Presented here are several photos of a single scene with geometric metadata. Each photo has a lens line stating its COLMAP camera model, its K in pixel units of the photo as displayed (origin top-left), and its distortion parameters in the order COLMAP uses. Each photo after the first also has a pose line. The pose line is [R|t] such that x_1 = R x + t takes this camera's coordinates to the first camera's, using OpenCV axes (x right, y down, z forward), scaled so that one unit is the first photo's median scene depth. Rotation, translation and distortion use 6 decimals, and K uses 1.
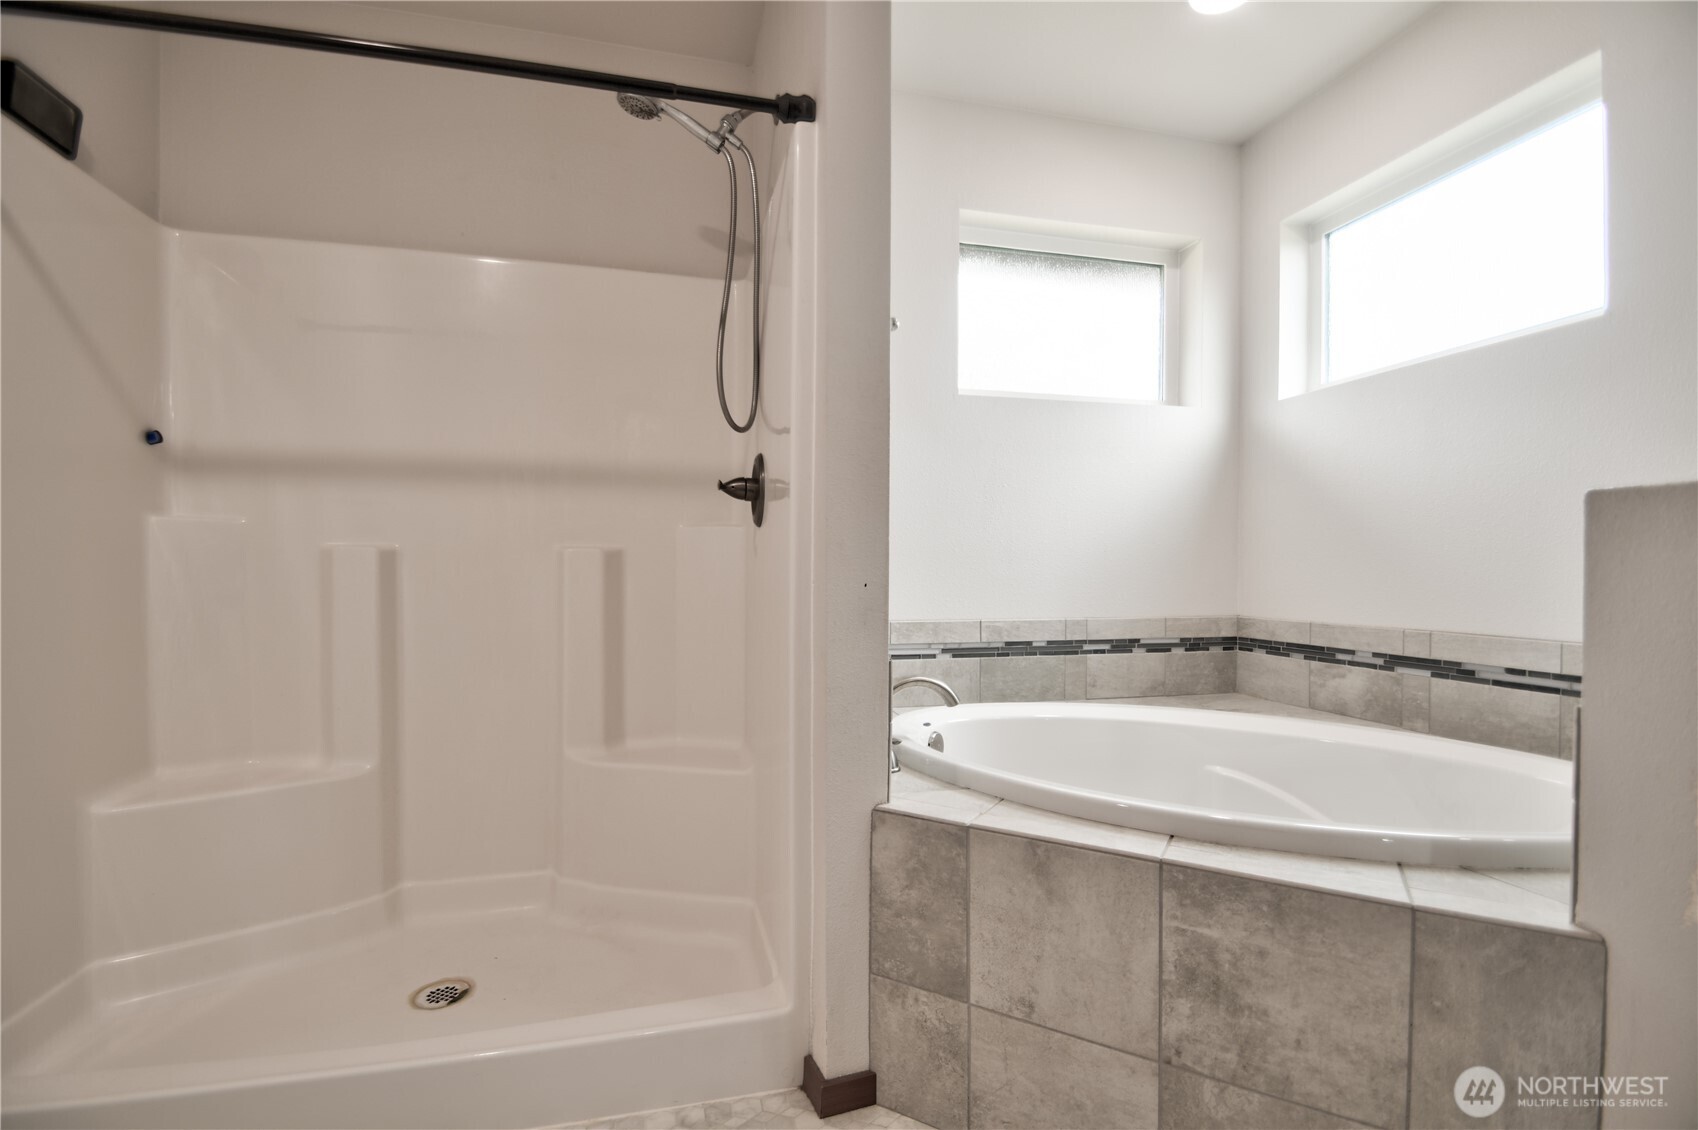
lens RADIAL K [[743.9, 0, 851.4], [0, 743.9, 572.6], [0, 0, 1]] dist [-0.006109, -0.002235]
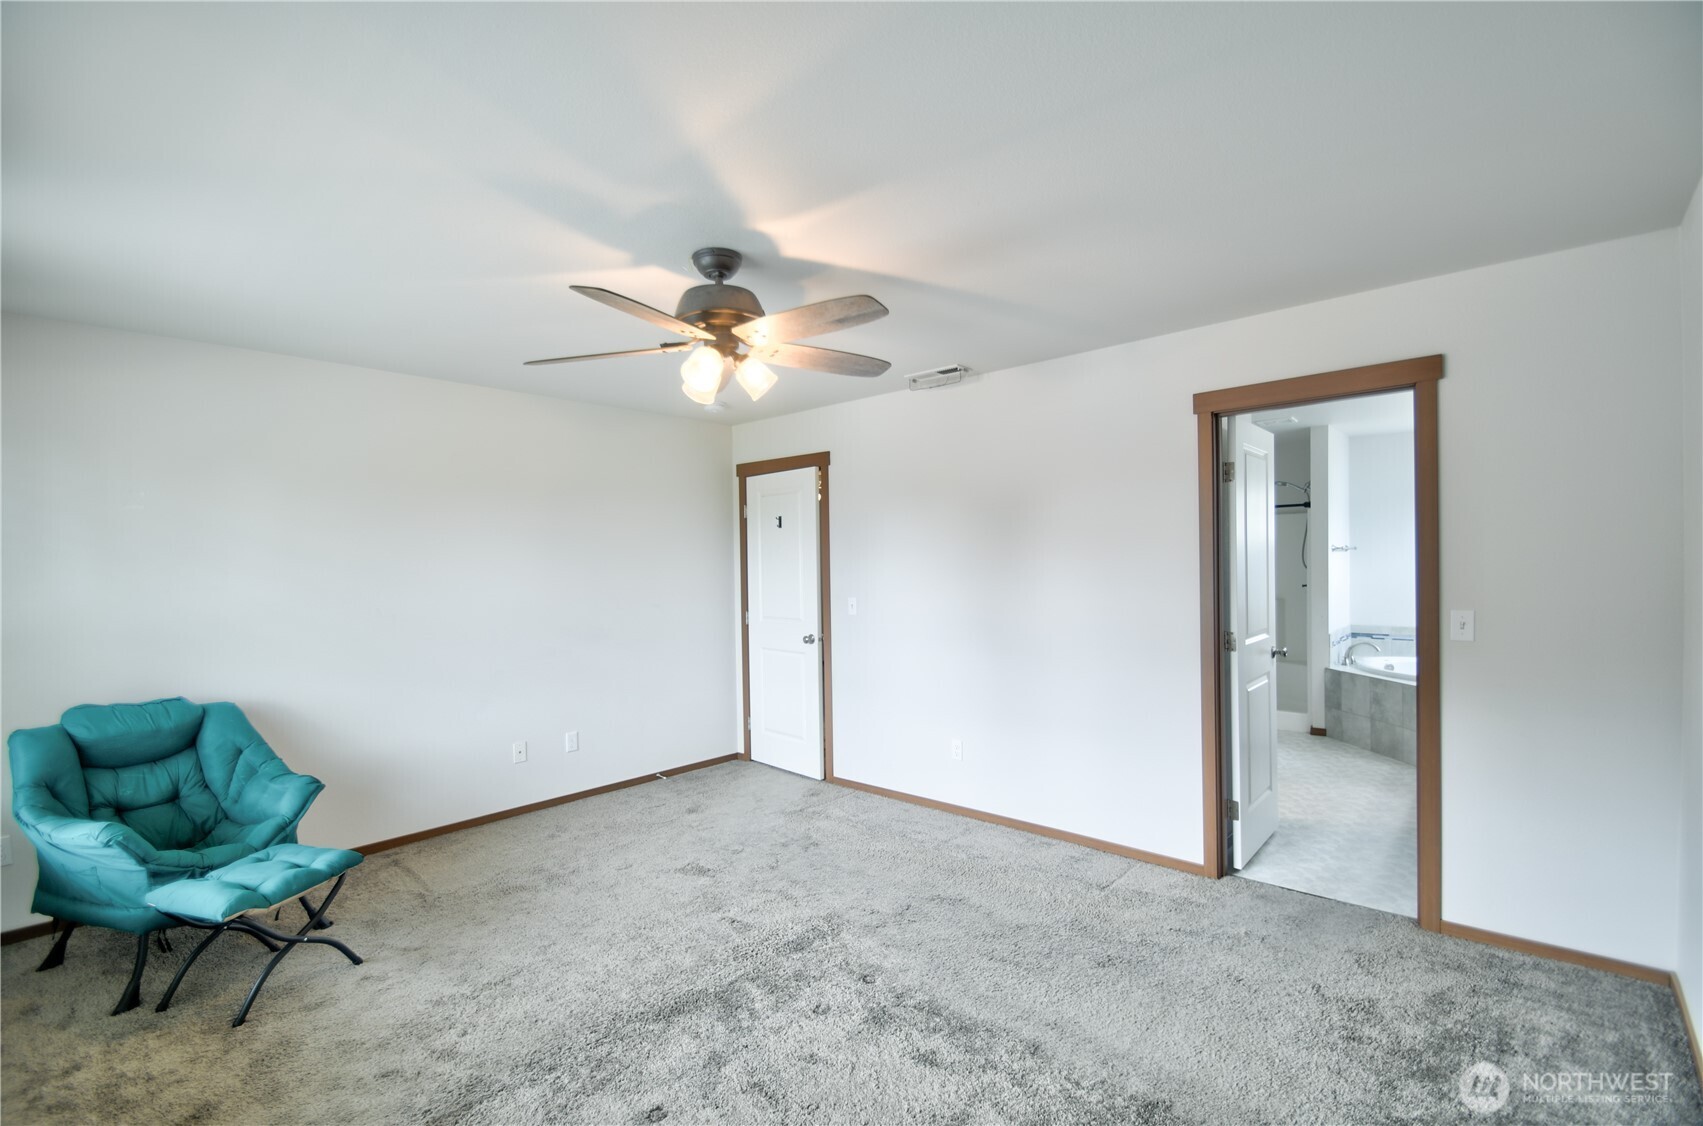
lens RADIAL K [[746.1, 0, 850.8], [0, 746.1, 562.3], [0, 0, 1]] dist [-0.006109, -0.002235]
pose [[0.549458, -0.004371, -0.835510, 2.278182], [0.010184, 0.999947, 0.001466, -0.350712], [0.835459, -0.009314, 0.549474, -3.923555]]
